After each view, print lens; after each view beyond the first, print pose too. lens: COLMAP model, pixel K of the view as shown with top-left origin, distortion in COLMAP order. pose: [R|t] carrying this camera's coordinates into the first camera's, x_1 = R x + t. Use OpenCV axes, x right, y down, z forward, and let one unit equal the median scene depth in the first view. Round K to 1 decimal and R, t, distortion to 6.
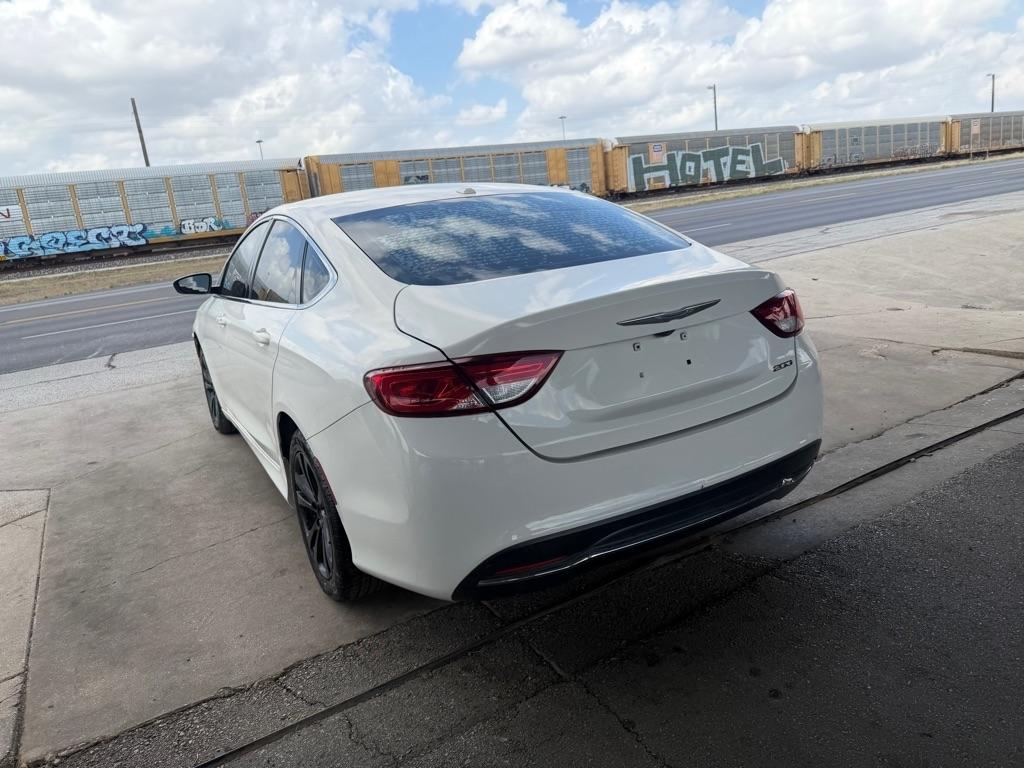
lens RADIAL K [[725.7, 0, 514.9], [0, 725.7, 378.9], [0, 0, 1]] dist [0.025222, -0.035782]
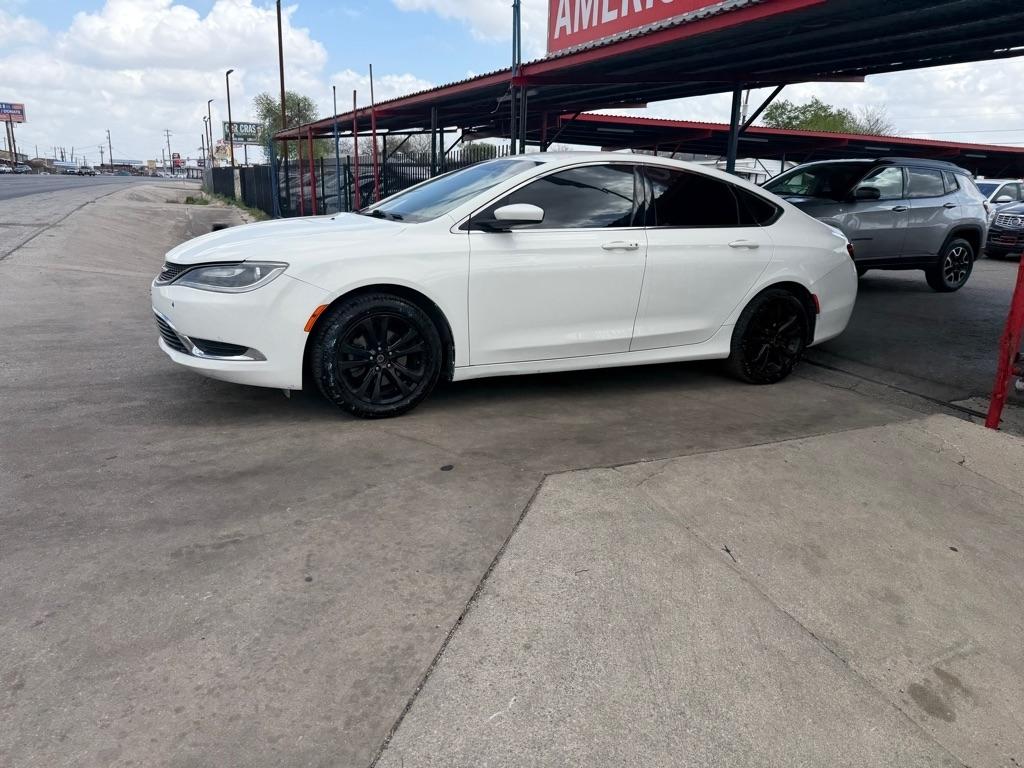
lens RADIAL K [[725.7, 0, 513.2], [0, 725.7, 383.5], [0, 0, 1]] dist [0.025222, -0.035782]
pose [[0.061897, -0.146202, 0.987316, -0.707891], [0.185514, 0.973661, 0.132550, -0.022750], [-0.980690, 0.174957, 0.087389, 0.496258]]
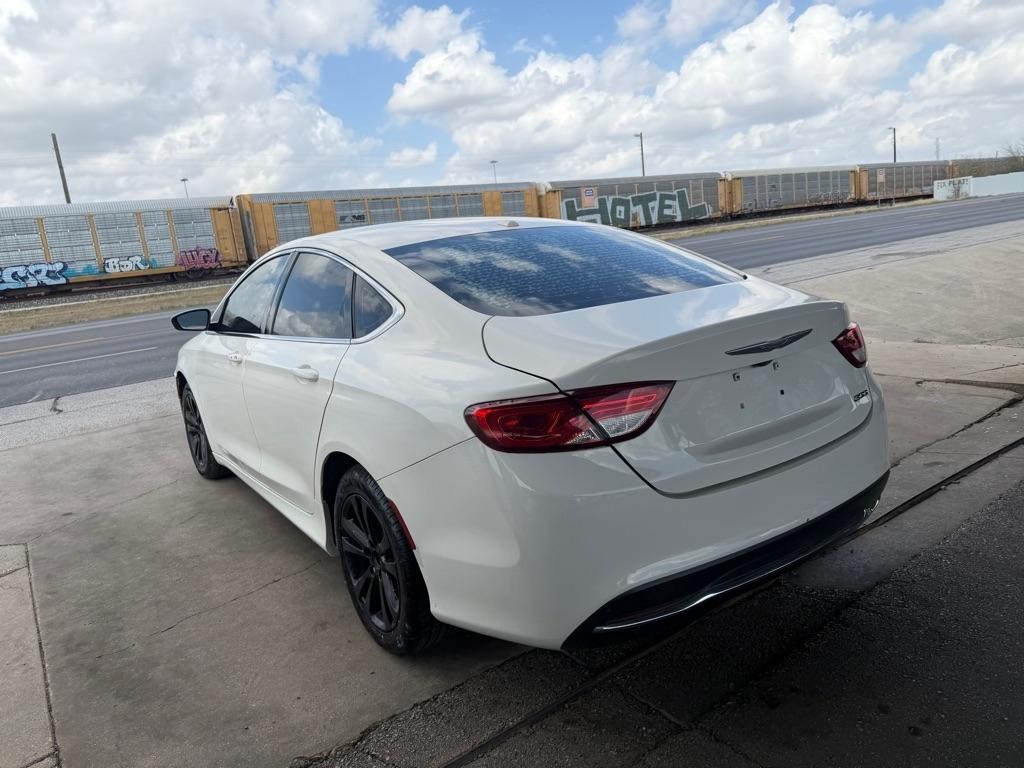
lens RADIAL K [[725.7, 0, 514.4], [0, 725.7, 376.3], [0, 0, 1]] dist [0.025222, -0.035782]
pose [[0.995597, -0.010504, 0.093147, -0.058129], [0.015839, 0.998264, -0.056724, 0.001553], [-0.092389, 0.057950, 0.994035, 0.012784]]
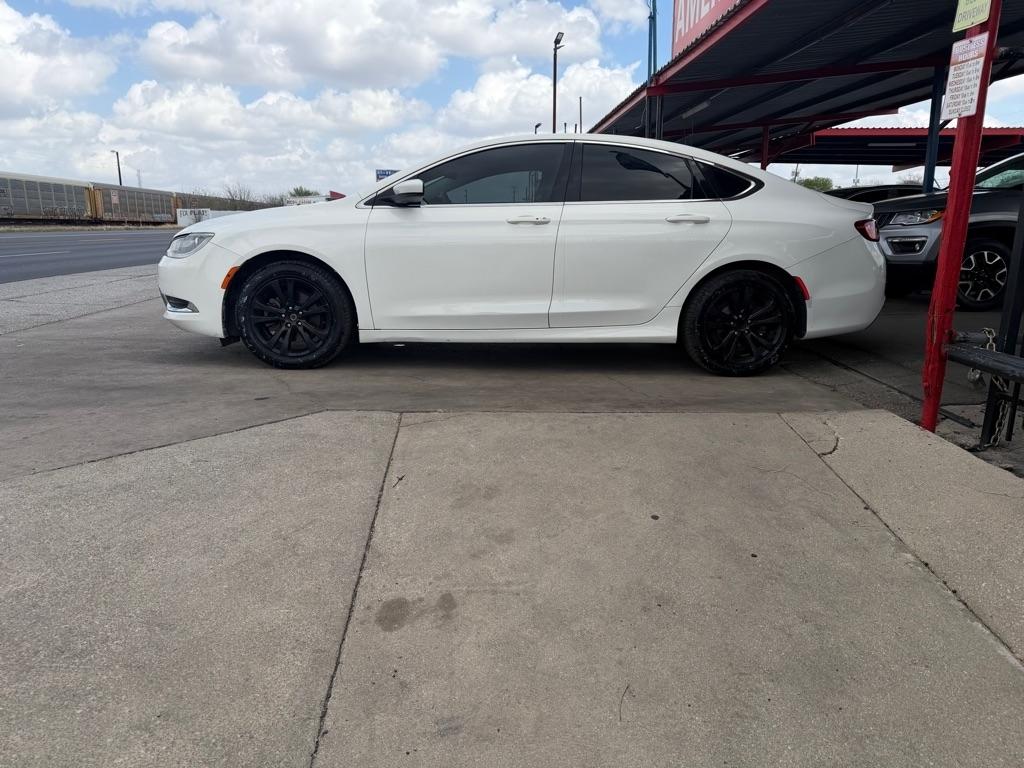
lens RADIAL K [[725.7, 0, 525.3], [0, 725.7, 397.2], [0, 0, 1]] dist [0.025222, -0.035782]
pose [[0.470008, -0.087150, 0.878349, -0.651215], [0.144733, 0.989254, 0.020707, 0.079552], [-0.870715, 0.117394, 0.477571, 0.217097]]
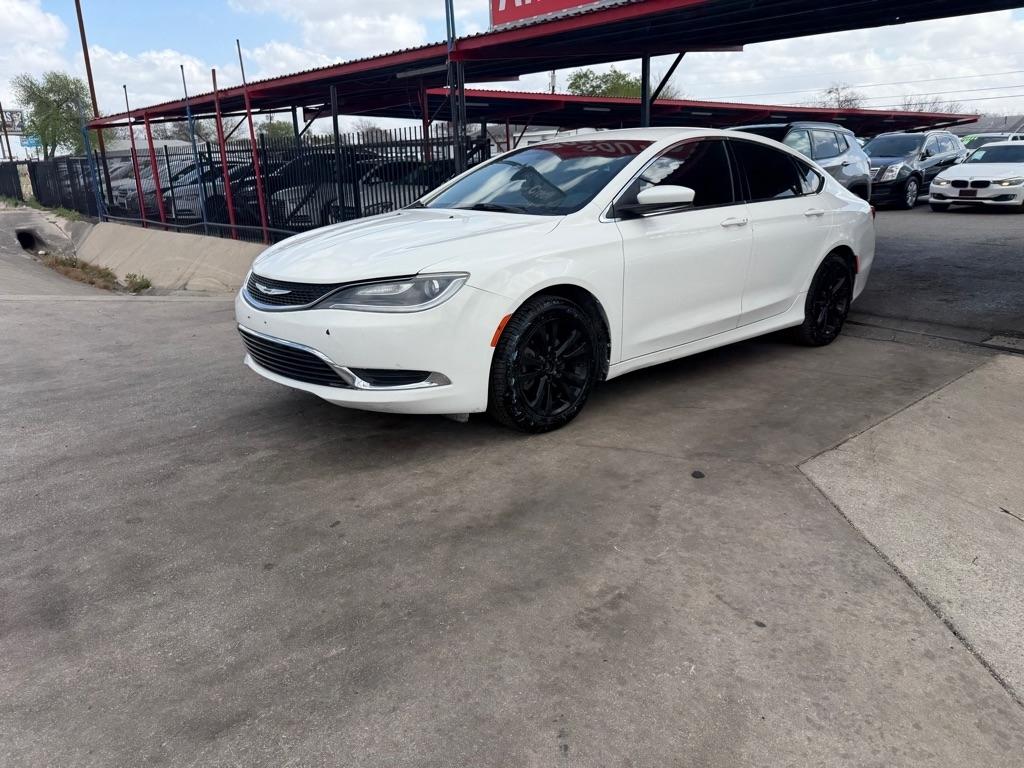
lens RADIAL K [[725.7, 0, 513.7], [0, 725.7, 379.7], [0, 0, 1]] dist [0.025222, -0.035782]
pose [[-0.197633, -0.164783, 0.966327, -0.659640], [0.260202, 0.941590, 0.213781, -0.081111], [-0.945112, 0.293690, -0.143212, 0.699704]]
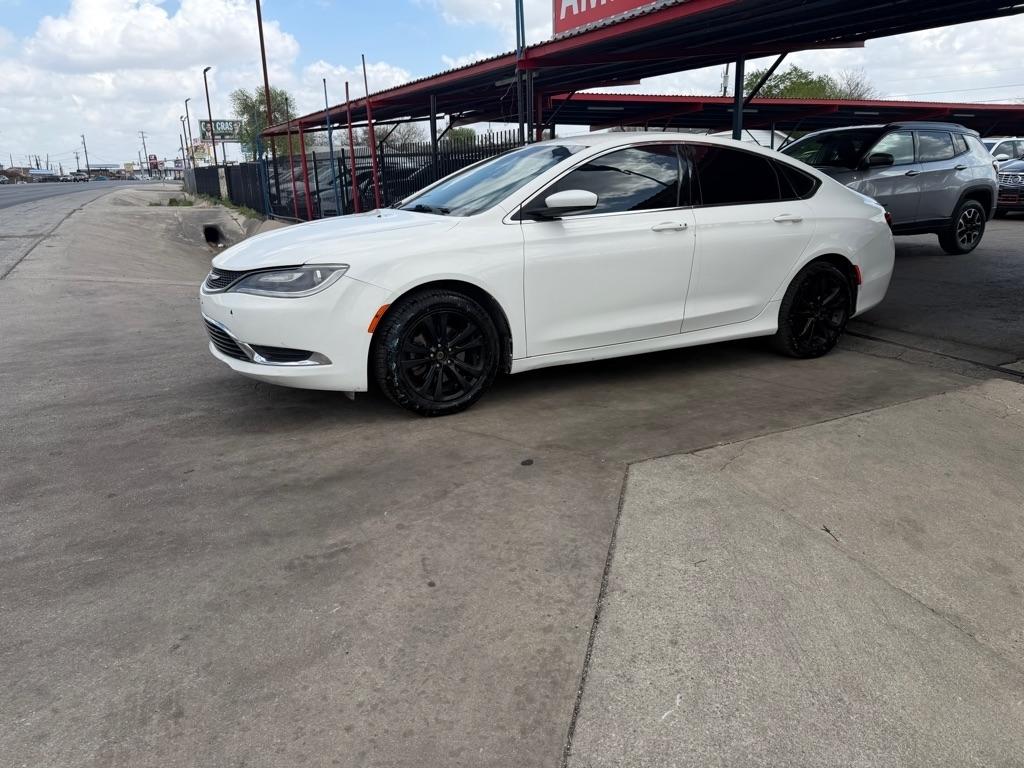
lens RADIAL K [[725.7, 0, 508.8], [0, 725.7, 380.9], [0, 0, 1]] dist [0.025222, -0.035782]
pose [[0.045505, -0.166875, 0.984927, -0.705714], [0.238338, 0.959290, 0.151520, -0.036278], [-0.970116, 0.227851, 0.083425, 0.540990]]
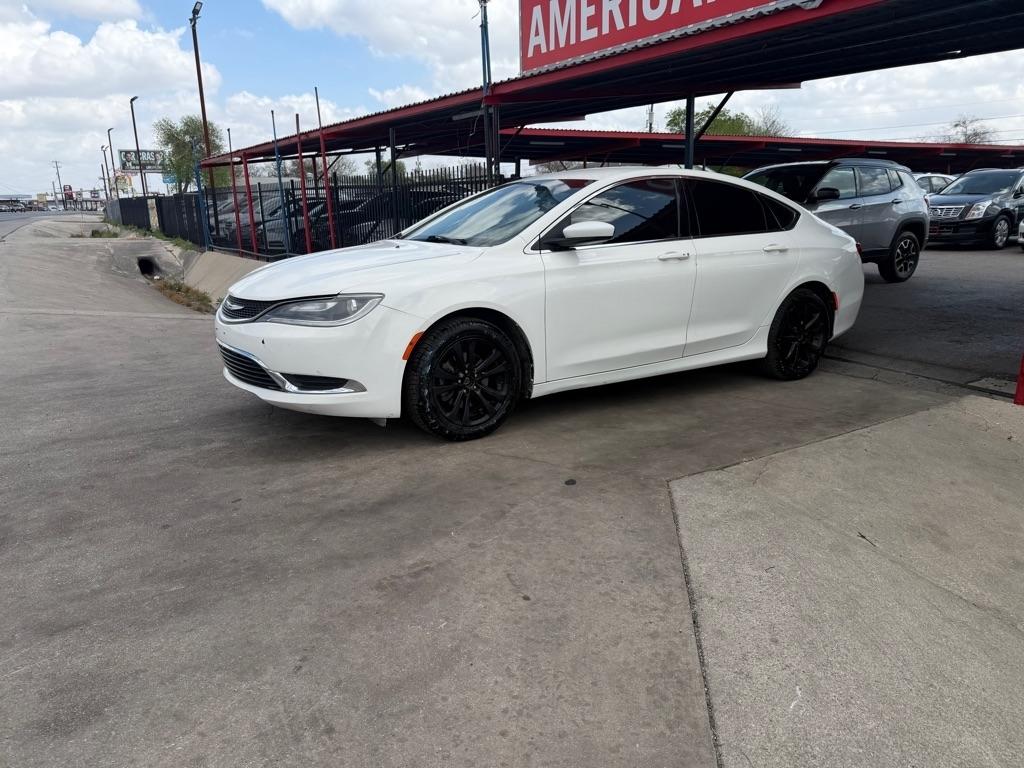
lens RADIAL K [[725.7, 0, 497.9], [0, 725.7, 391.6], [0, 0, 1]] dist [0.025222, -0.035782]
pose [[-0.038597, -0.139899, 0.989413, -0.719053], [0.243886, 0.958888, 0.145097, -0.049398], [-0.969035, 0.246905, -0.002891, 0.601204]]
